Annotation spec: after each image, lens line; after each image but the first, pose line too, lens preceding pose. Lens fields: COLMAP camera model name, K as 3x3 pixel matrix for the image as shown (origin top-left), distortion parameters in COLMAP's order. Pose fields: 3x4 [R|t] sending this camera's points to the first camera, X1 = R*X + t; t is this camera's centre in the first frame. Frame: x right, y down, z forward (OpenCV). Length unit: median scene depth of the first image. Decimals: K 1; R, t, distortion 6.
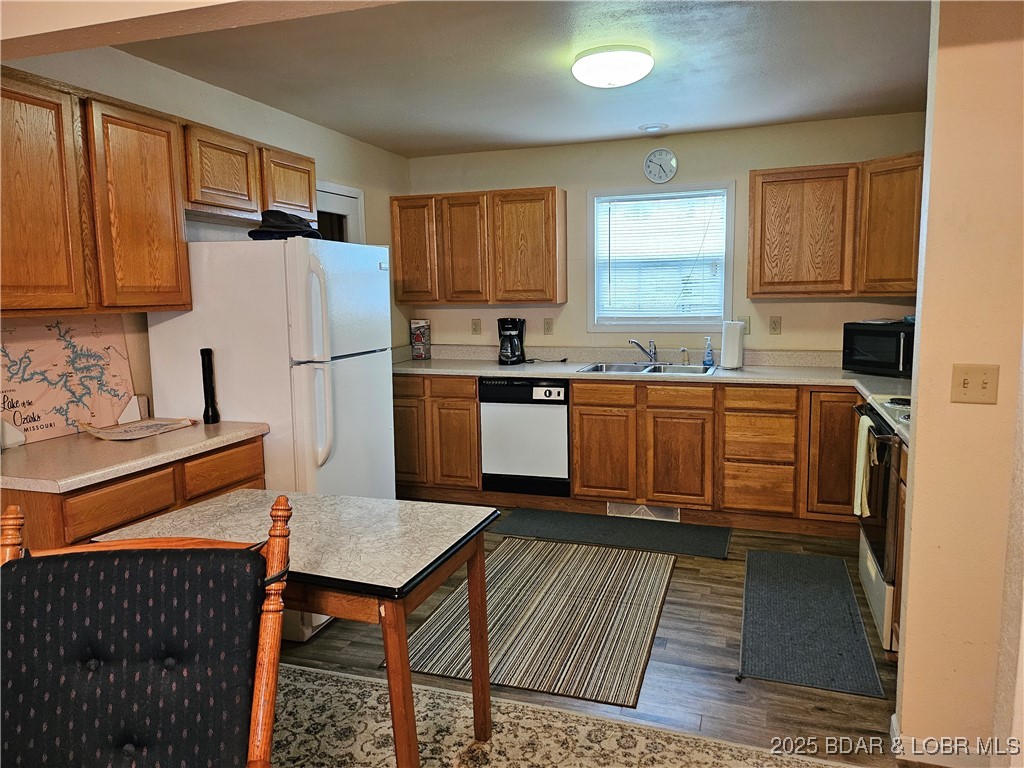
lens RADIAL K [[714.5, 0, 514.6], [0, 714.5, 377.0], [0, 0, 1]] dist [0.043192, -0.029722]
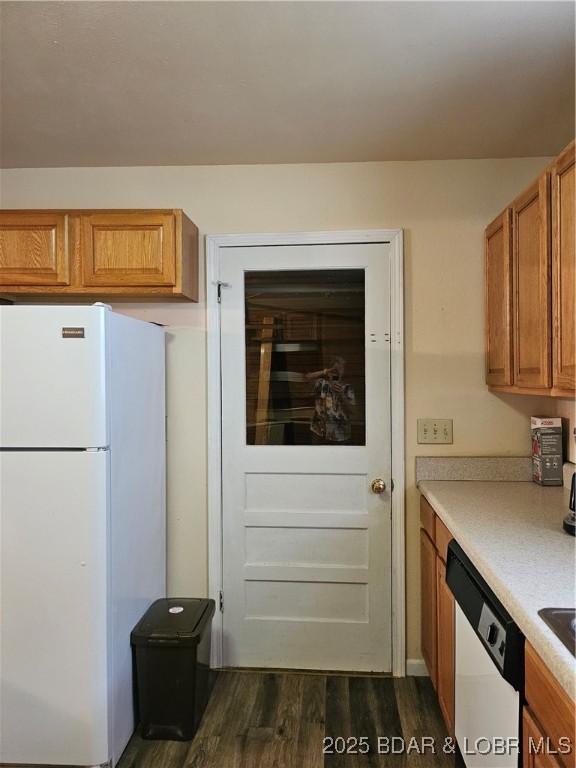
lens RADIAL K [[535.9, 0, 293.1], [0, 535.9, 389.9], [0, 0, 1]] dist [0.043192, -0.029722]
pose [[0.263070, 0.034825, -0.964148, 0.481820], [-0.120274, 0.992736, 0.003041, -0.154946], [0.957250, 0.115162, 0.265348, 1.323961]]
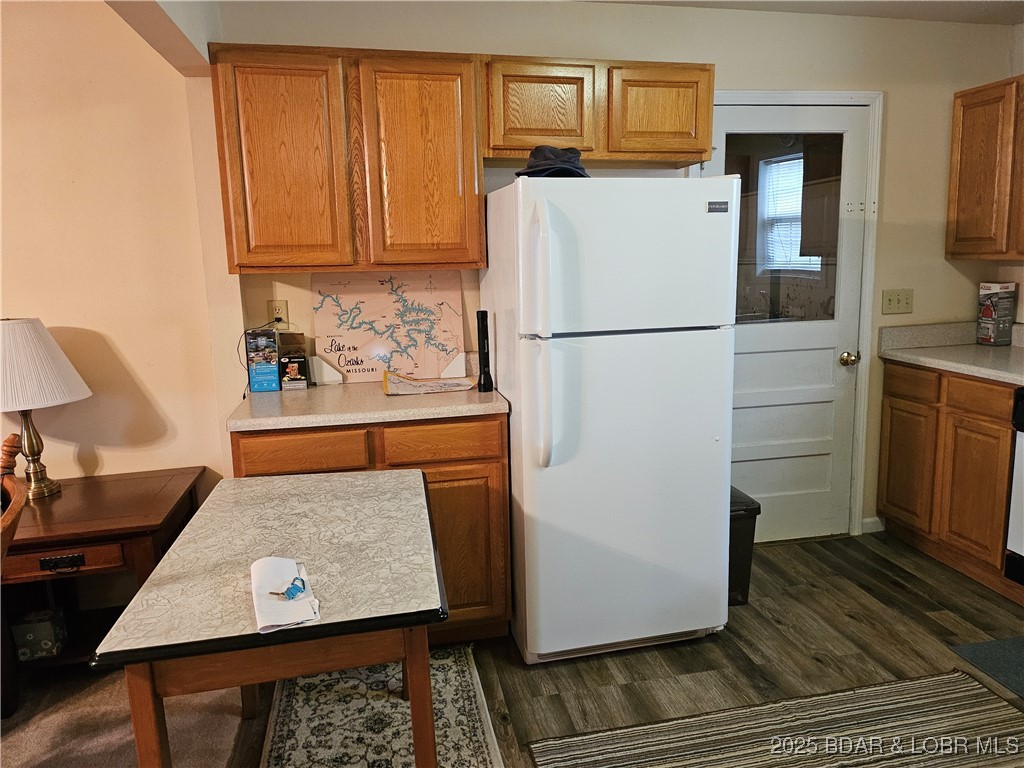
lens RADIAL K [[714.5, 0, 515.5], [0, 714.5, 374.9], [0, 0, 1]] dist [0.043192, -0.029722]
pose [[0.516990, 0.143156, -0.843936, 0.394255], [-0.087445, 0.989591, 0.114296, -0.069435], [0.851513, 0.014708, 0.524127, 0.586096]]
